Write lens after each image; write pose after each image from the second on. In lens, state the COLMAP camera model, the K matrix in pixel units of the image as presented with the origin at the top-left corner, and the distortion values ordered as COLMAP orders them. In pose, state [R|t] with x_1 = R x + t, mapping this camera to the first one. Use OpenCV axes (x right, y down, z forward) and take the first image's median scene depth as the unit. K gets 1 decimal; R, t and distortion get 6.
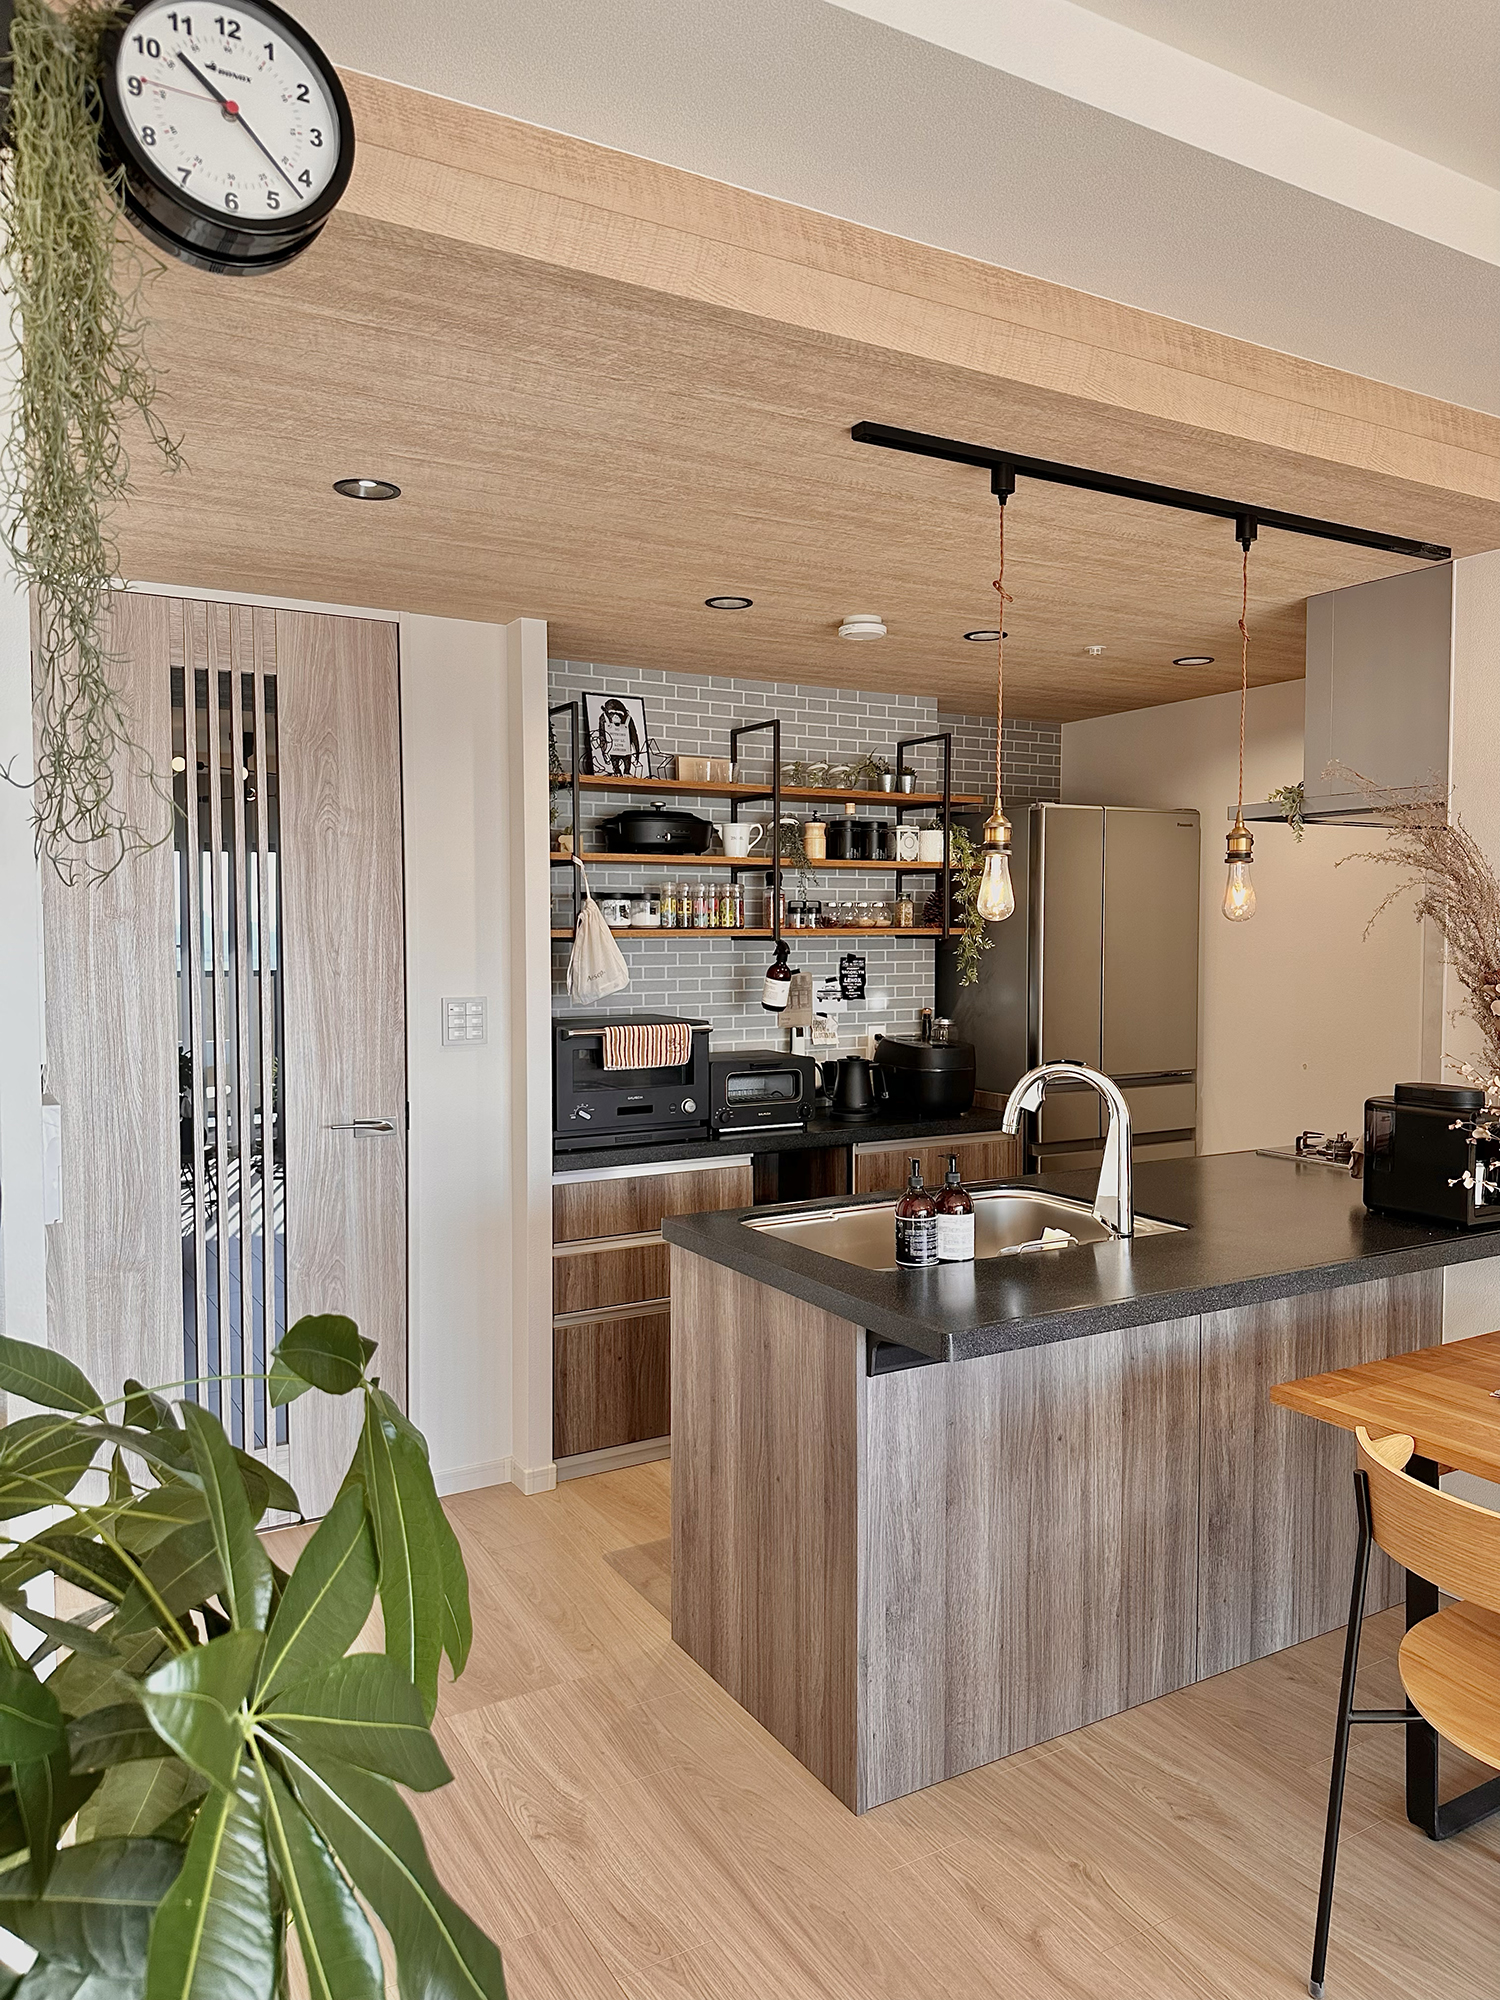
lens RADIAL K [[1417.1, 0, 766.9], [0, 1417.1, 978.5], [0, 0, 1]] dist [0.020740, -0.006937]
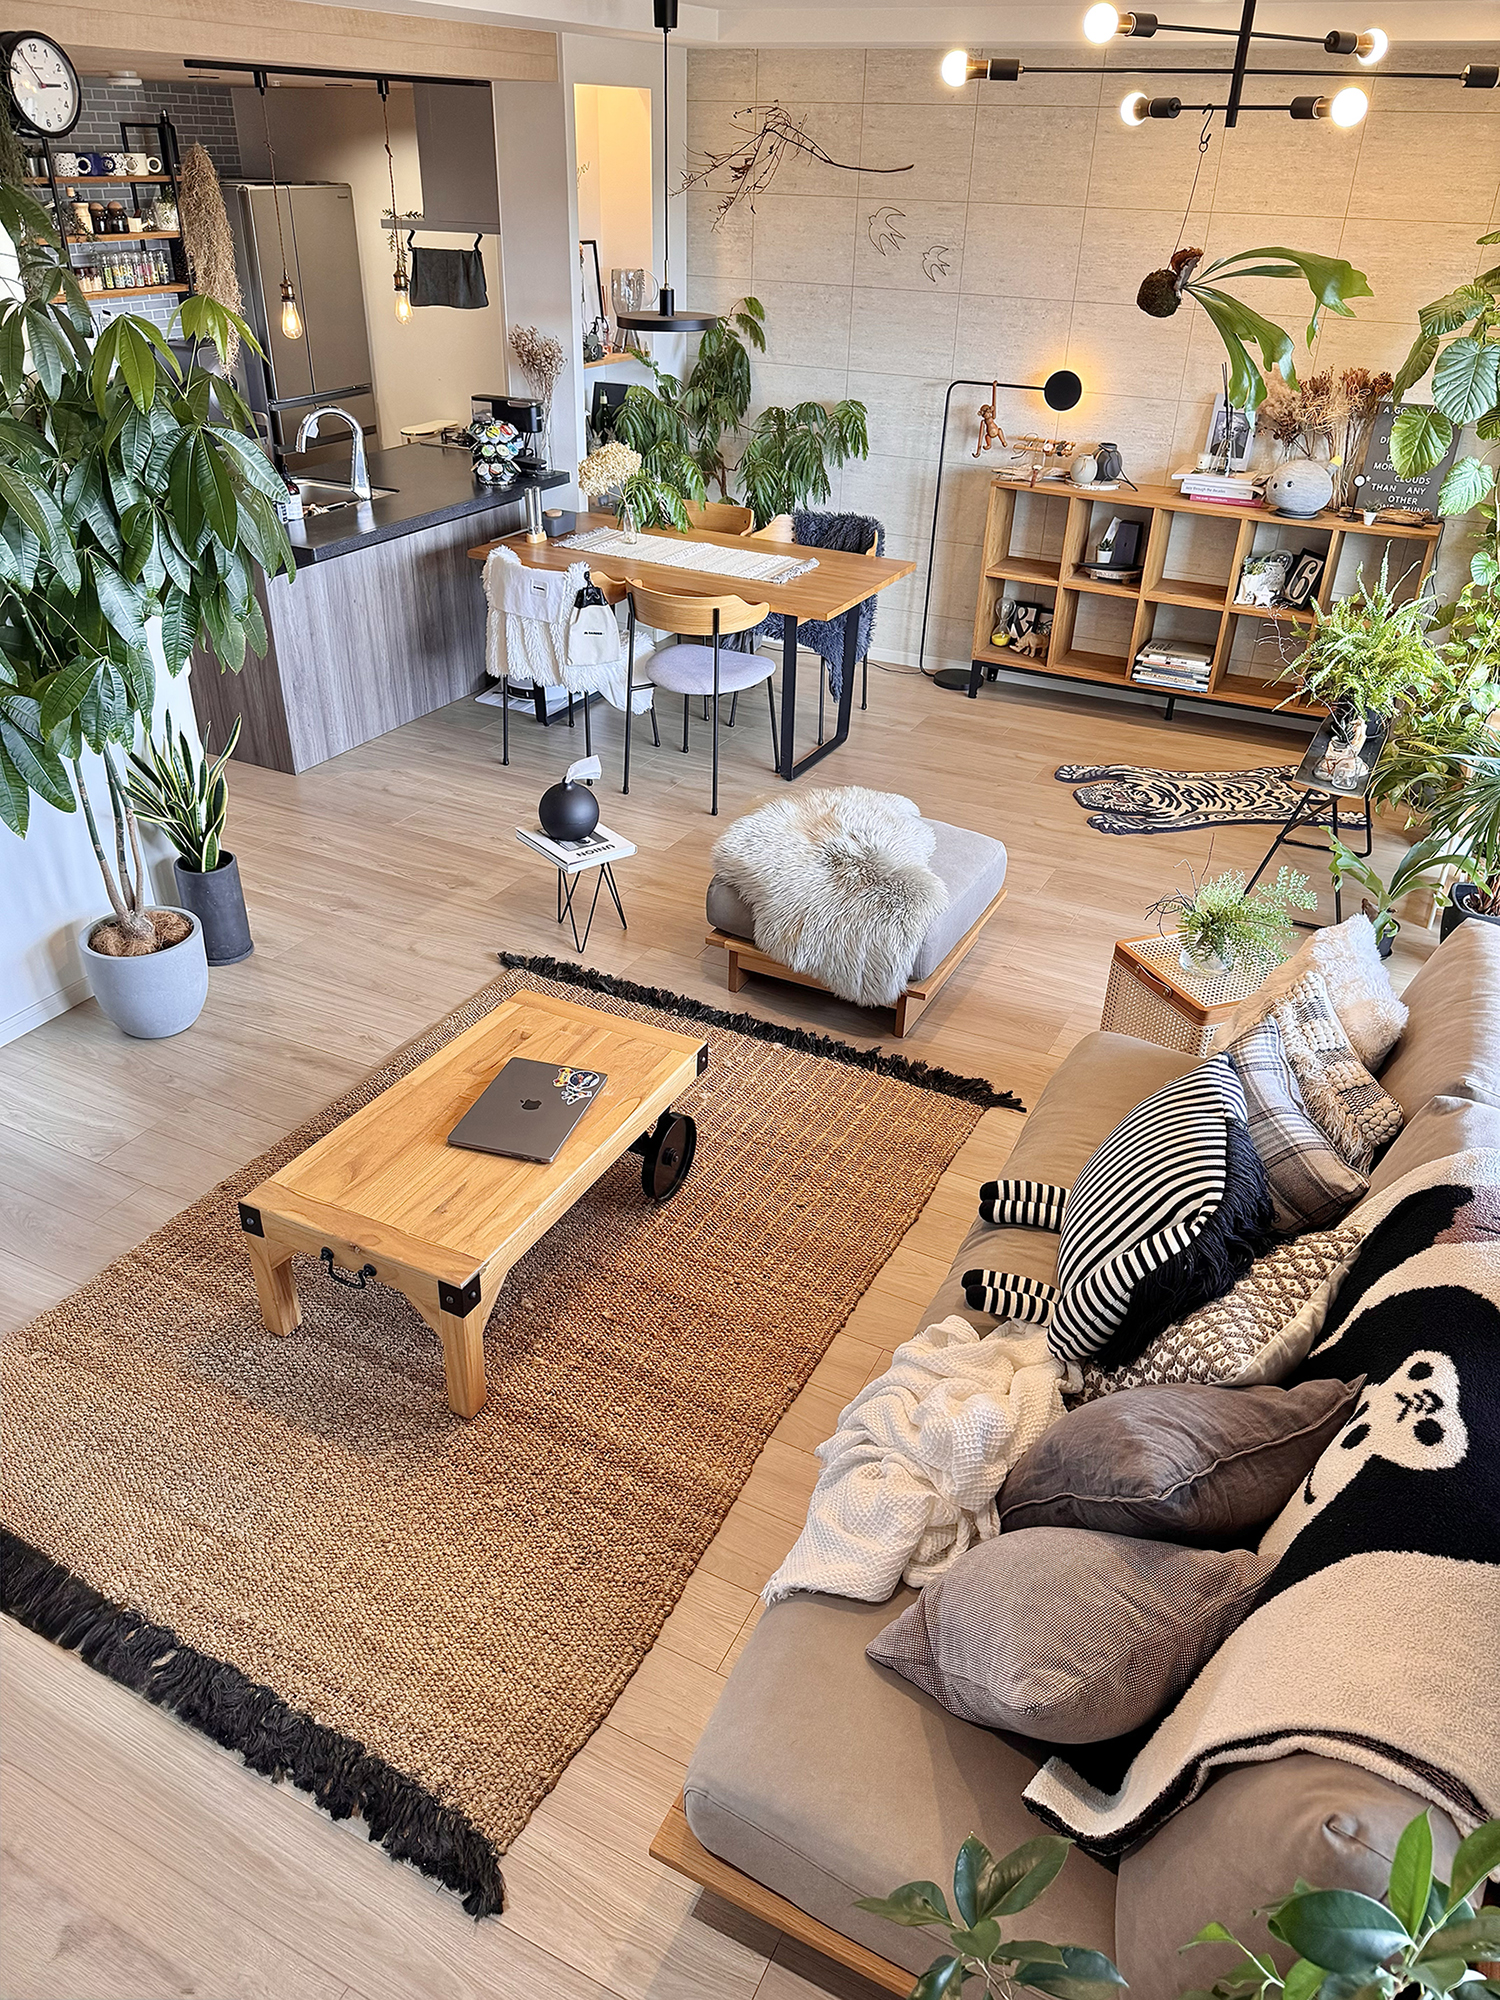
lens RADIAL K [[1429.5, 0, 755.5], [0, 1429.5, 1057.3], [0, 0, 1]] dist [-0.000726, -0.014902]
pose [[0.847512, -0.270250, 0.456824, -0.425849], [-0.003889, 0.857487, 0.514491, -0.184952], [-0.530762, -0.437814, 0.725679, -1.113953]]
